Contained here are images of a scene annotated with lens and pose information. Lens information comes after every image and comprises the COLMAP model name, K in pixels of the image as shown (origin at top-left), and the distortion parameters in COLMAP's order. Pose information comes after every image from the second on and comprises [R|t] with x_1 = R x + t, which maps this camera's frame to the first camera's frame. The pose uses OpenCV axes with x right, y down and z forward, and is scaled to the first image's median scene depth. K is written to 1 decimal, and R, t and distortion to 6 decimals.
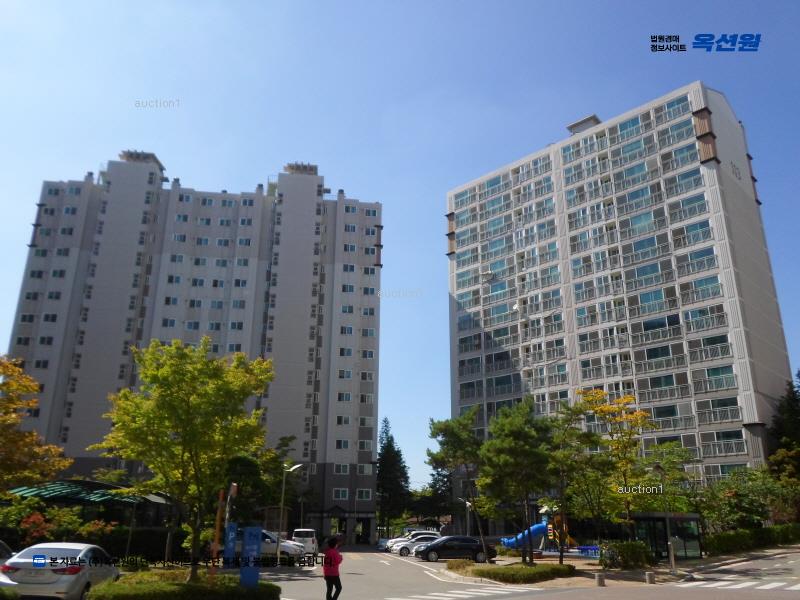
lens RADIAL K [[658.6, 0, 409.2], [0, 658.6, 299.4], [0, 0, 1]] dist [0.052163, -0.103244]
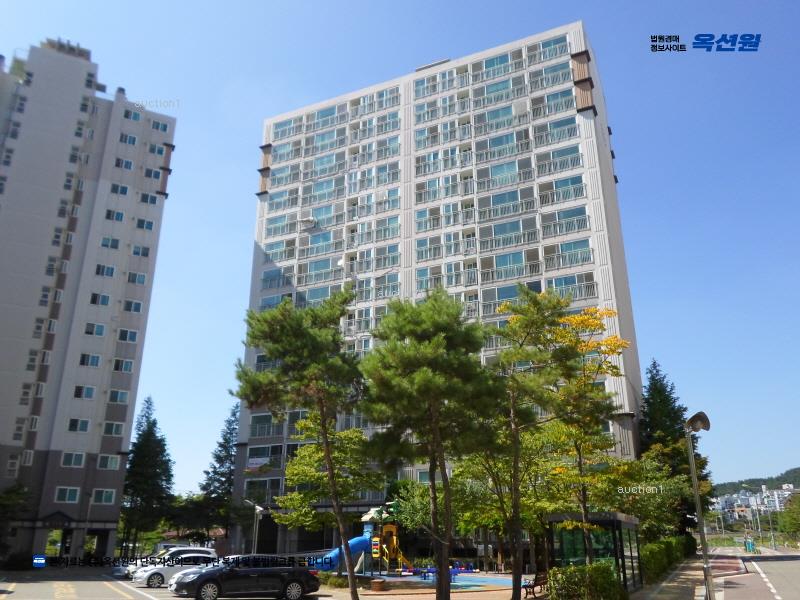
lens RADIAL K [[658.6, 0, 409.2], [0, 658.6, 299.4], [0, 0, 1]] dist [0.052163, -0.103244]
pose [[0.944013, 0.110181, 0.310966, -0.002974], [-0.103441, 0.993904, -0.038140, 0.075757], [-0.313272, 0.003838, 0.949656, 0.215243]]
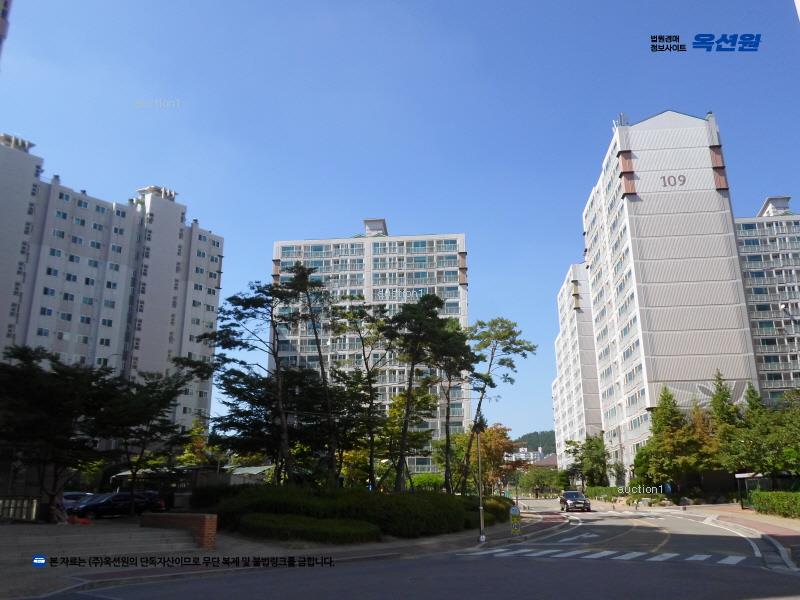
lens RADIAL K [[658.6, 0, 409.2], [0, 658.6, 299.4], [0, 0, 1]] dist [0.052163, -0.103244]
pose [[0.774139, 0.173554, 0.608760, -0.592489], [-0.199968, 0.979485, -0.024953, -0.081059], [-0.600602, -0.102415, 0.792962, -0.248360]]
